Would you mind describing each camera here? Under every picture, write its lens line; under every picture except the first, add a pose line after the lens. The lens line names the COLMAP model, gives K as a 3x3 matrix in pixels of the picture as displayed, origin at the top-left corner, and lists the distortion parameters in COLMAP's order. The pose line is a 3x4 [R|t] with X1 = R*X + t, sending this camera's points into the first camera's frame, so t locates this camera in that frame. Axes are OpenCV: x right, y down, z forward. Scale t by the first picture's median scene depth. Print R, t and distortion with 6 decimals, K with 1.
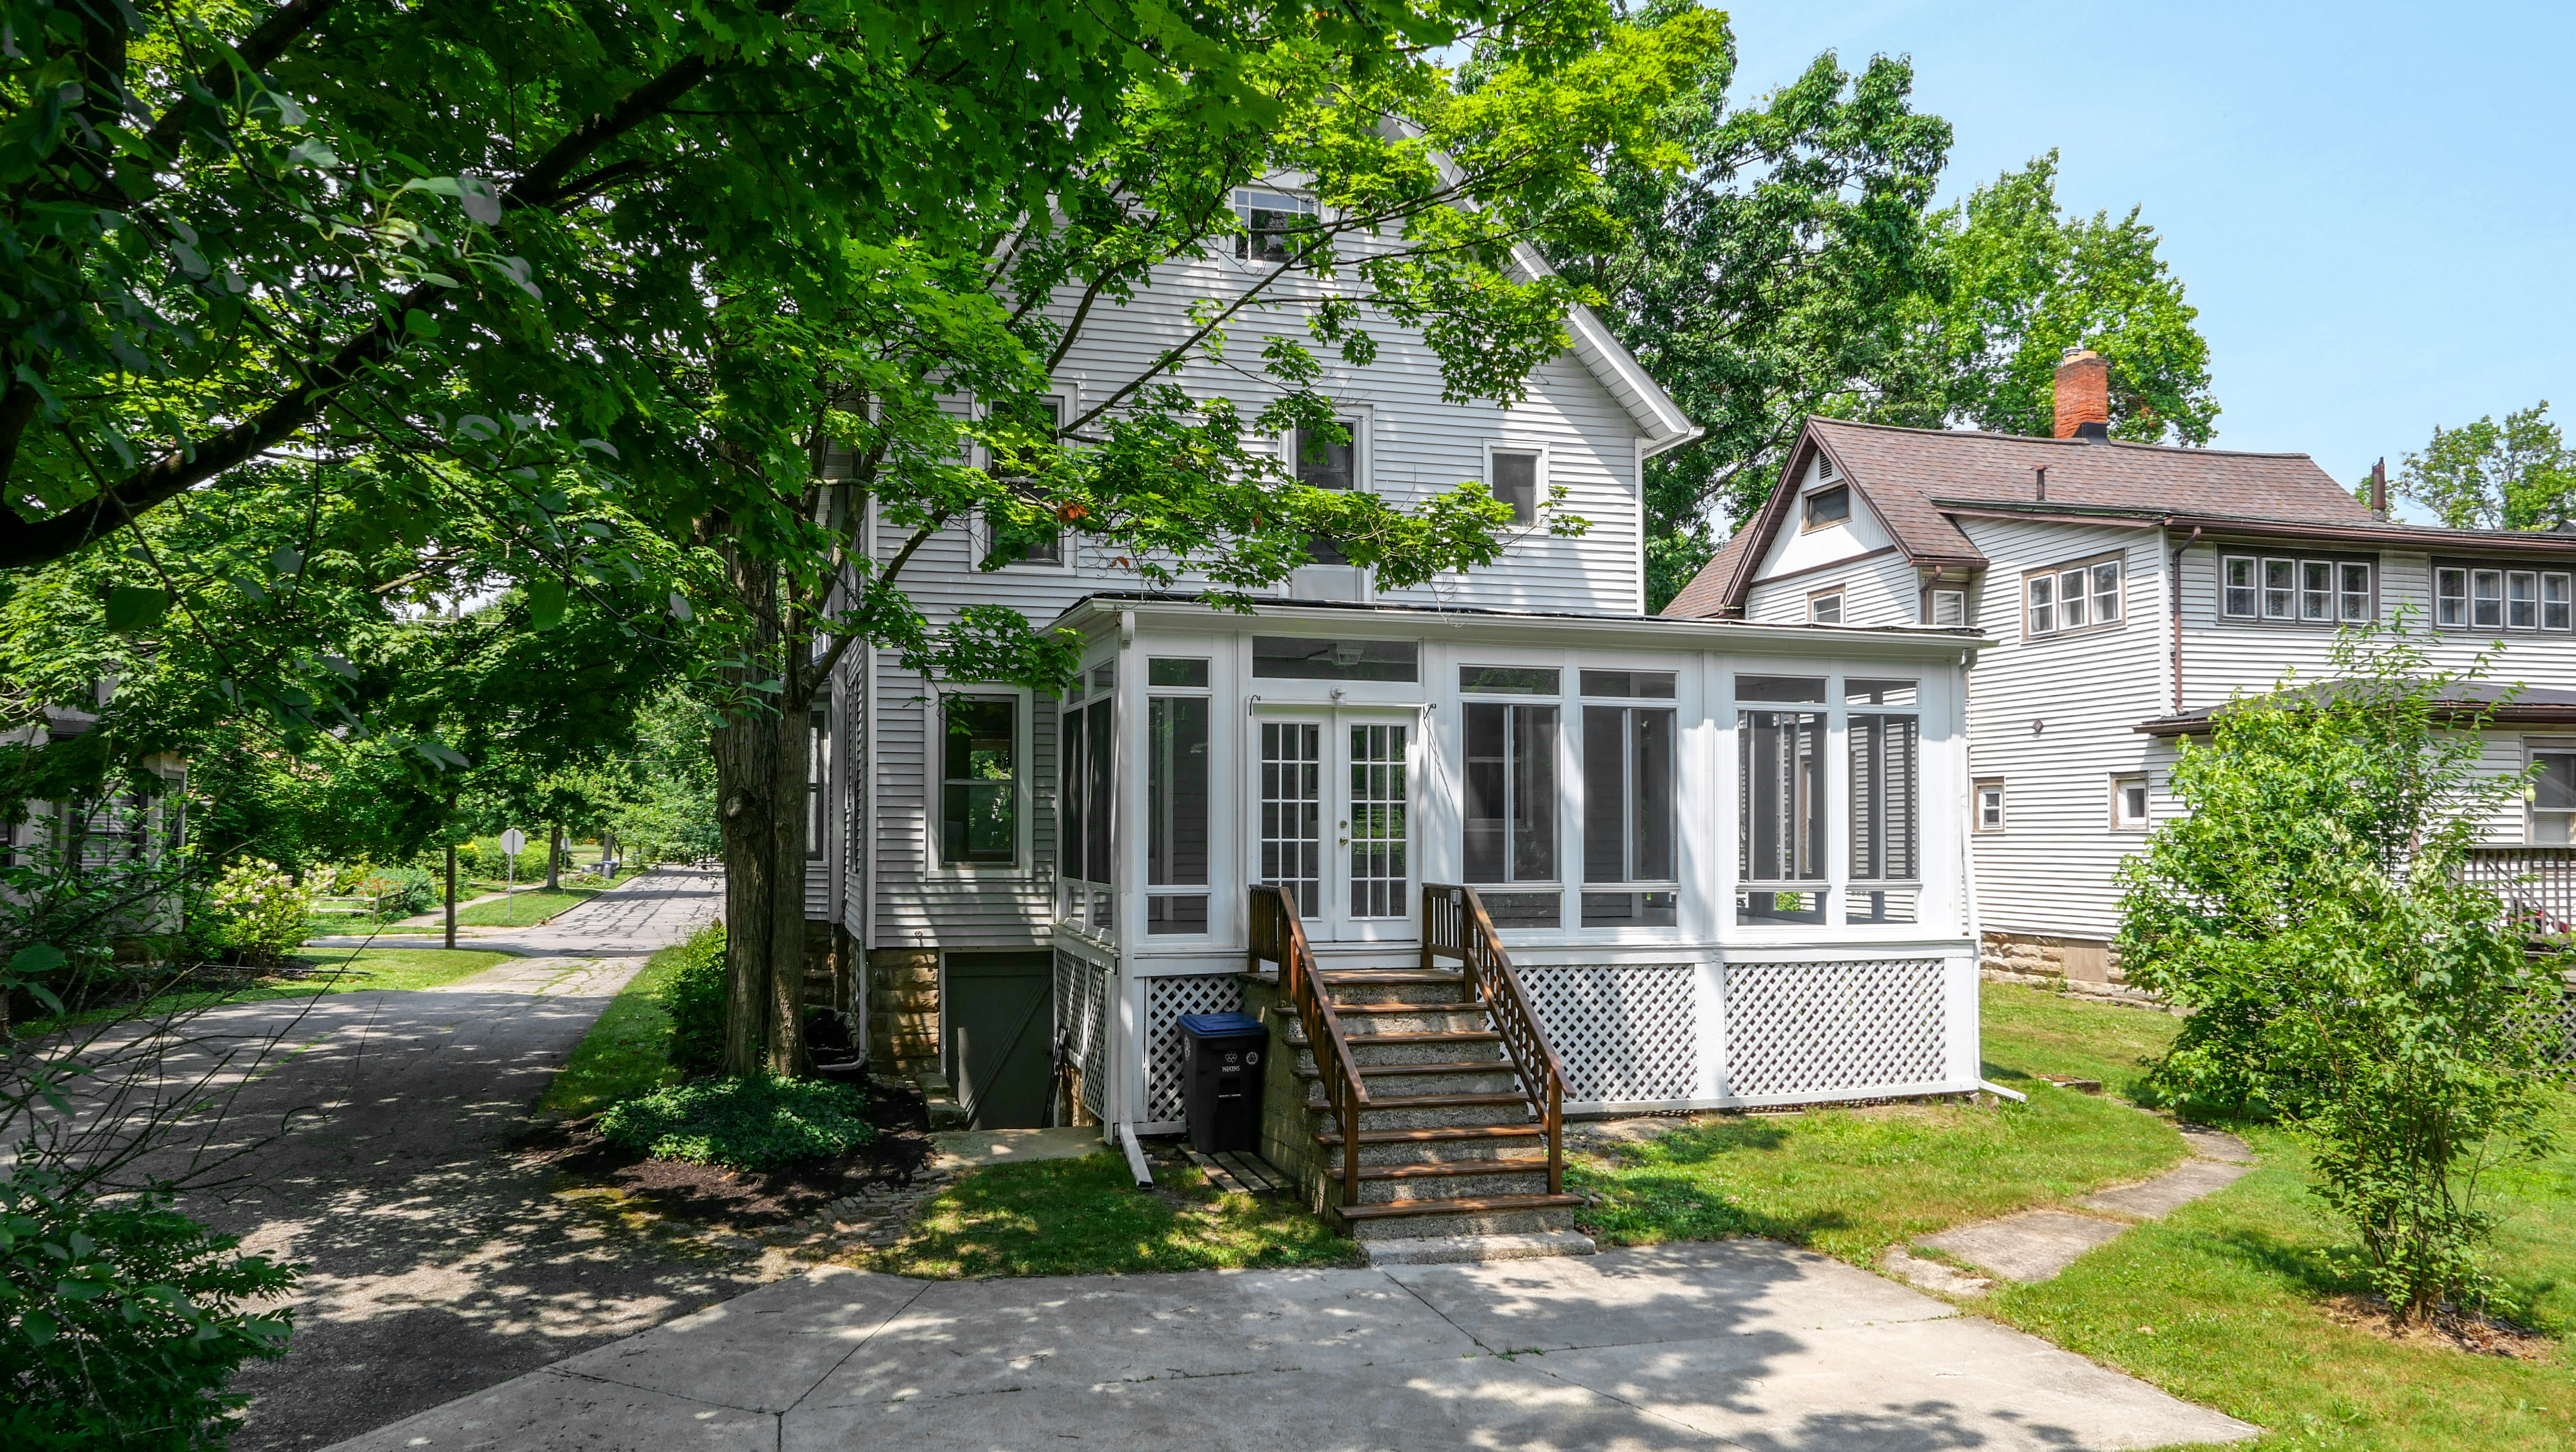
lens RADIAL K [[1684.9, 0, 1184.2], [0, 1684.9, 778.6], [0, 0, 1]] dist [-0.004981, -0.008834]
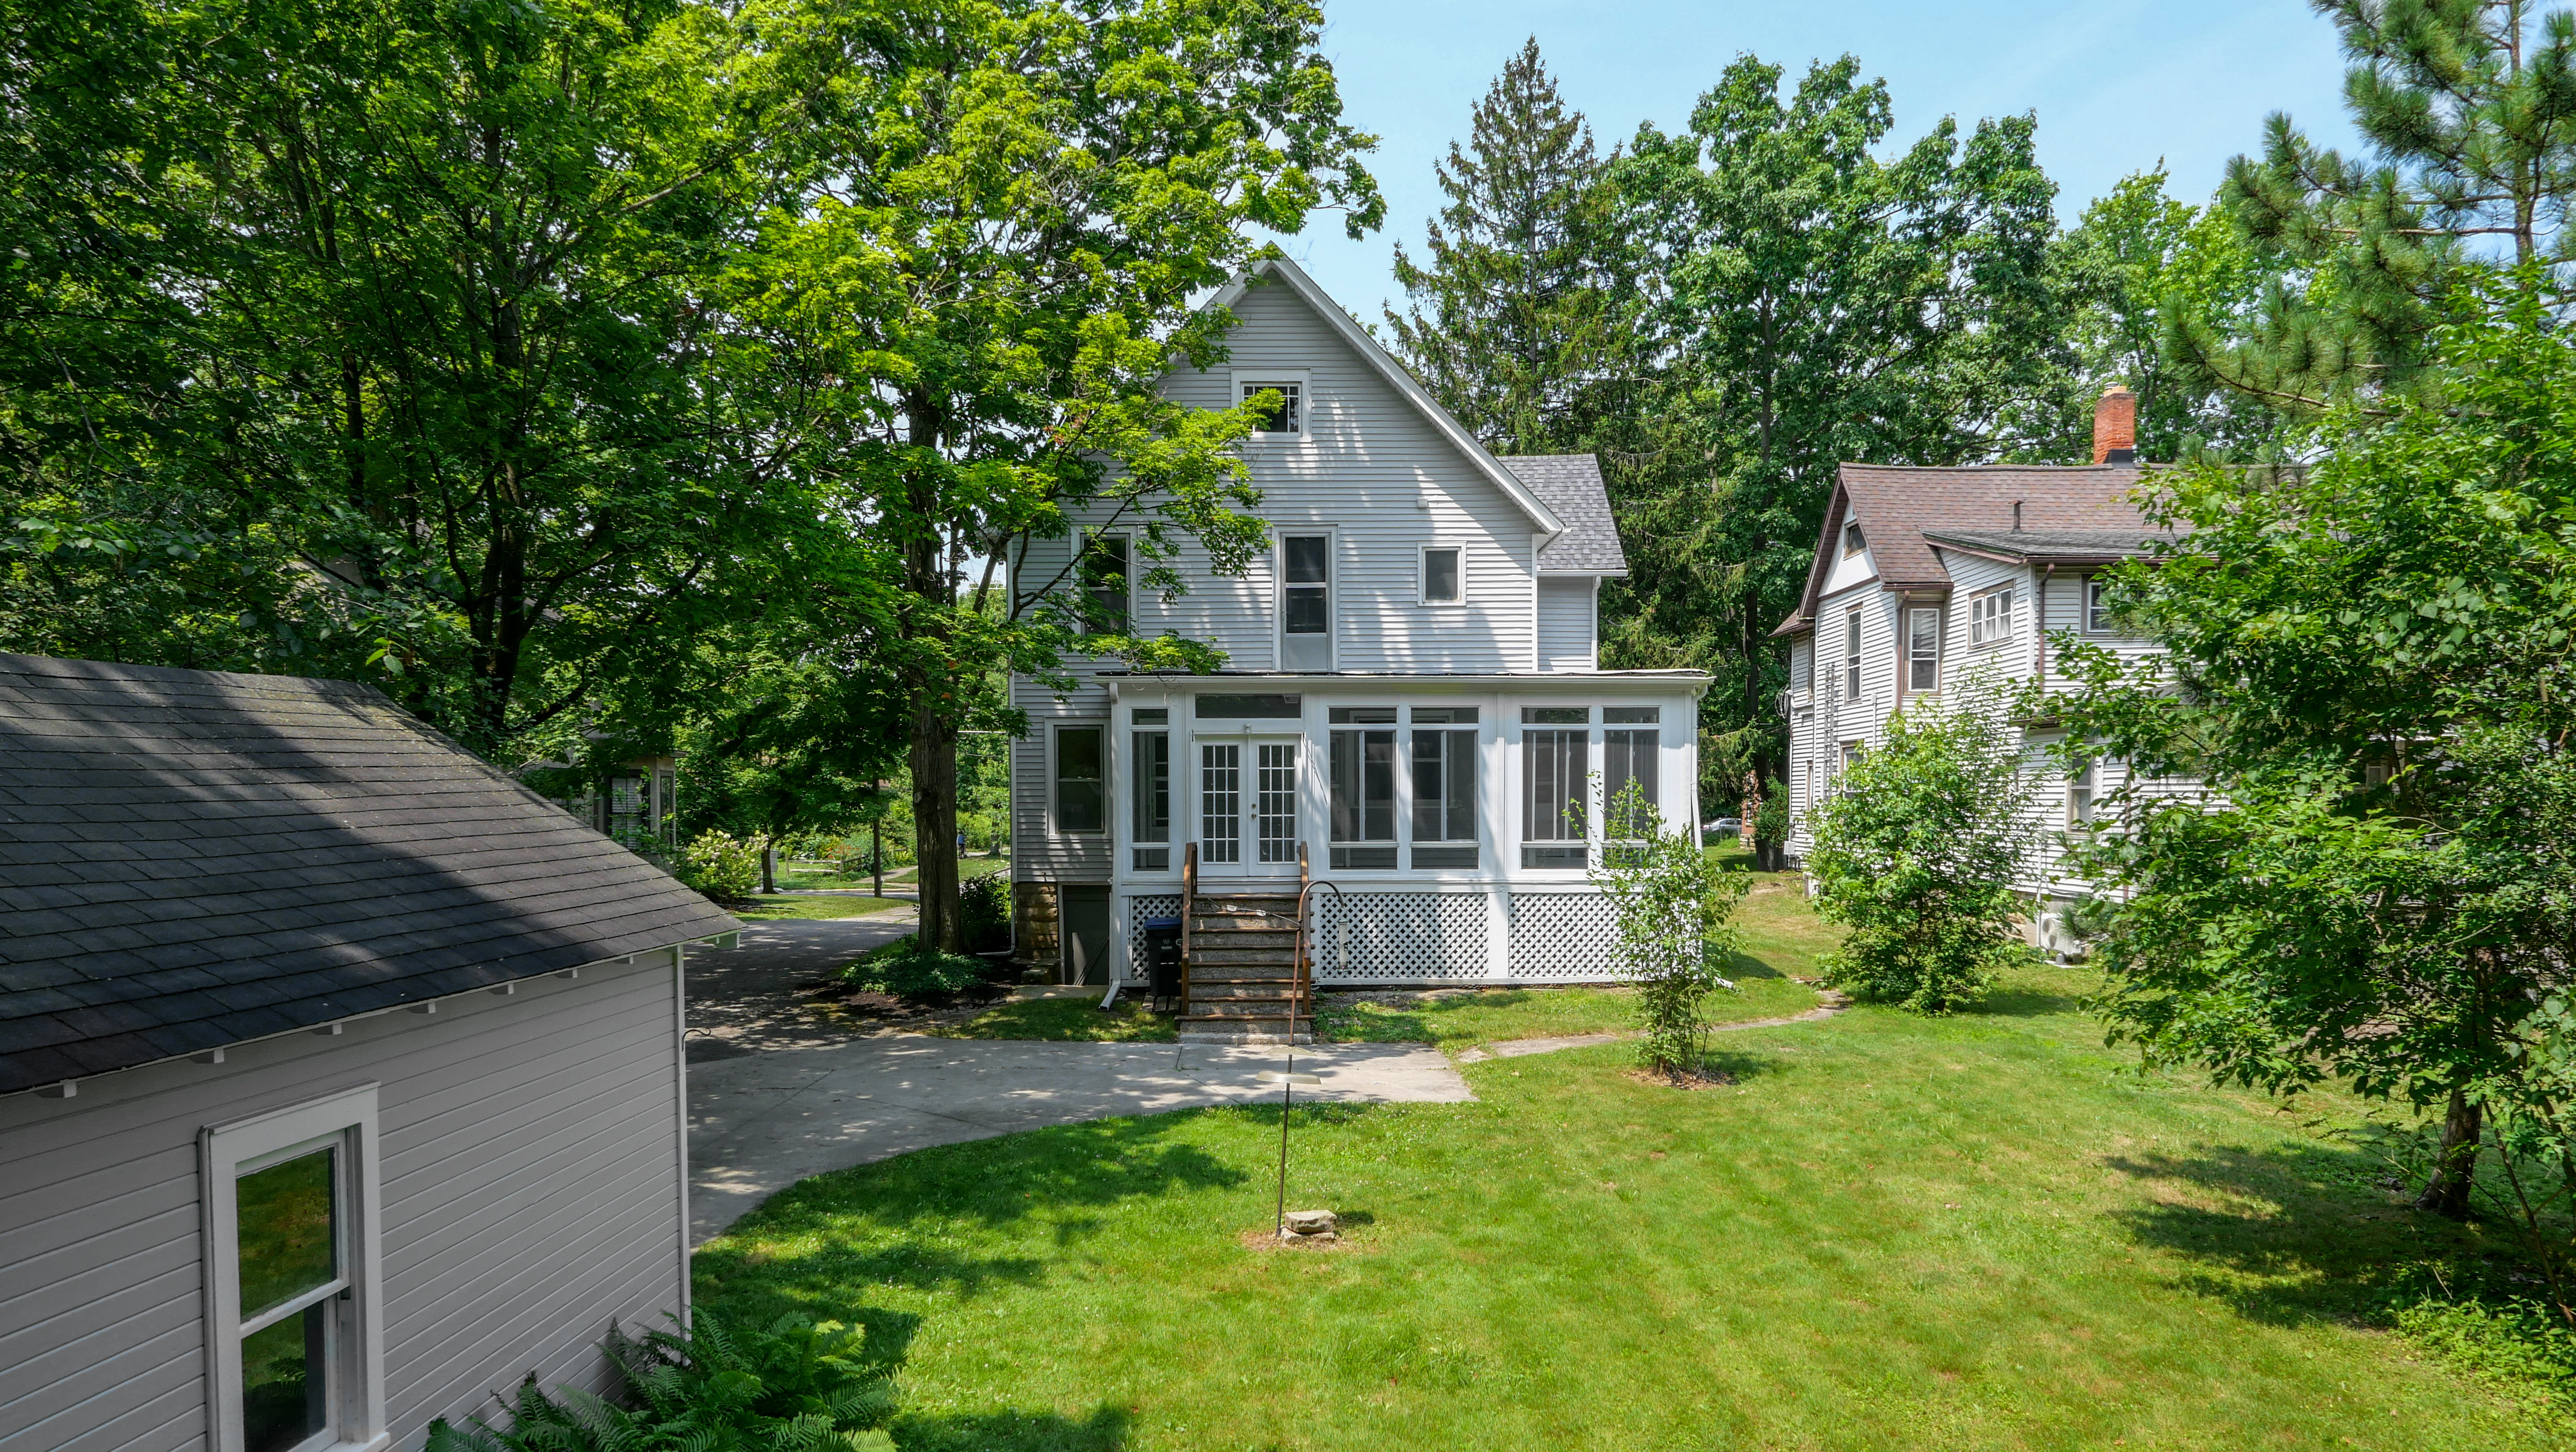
lens RADIAL K [[1685.0, 0, 1238.8], [0, 1685.0, 862.2], [0, 0, 1]] dist [-0.004981, -0.008834]
pose [[0.967856, 0.001830, -0.251496, 0.480823], [0.015093, 0.997749, 0.065343, -0.025092], [0.251050, -0.067039, 0.965650, -0.583576]]
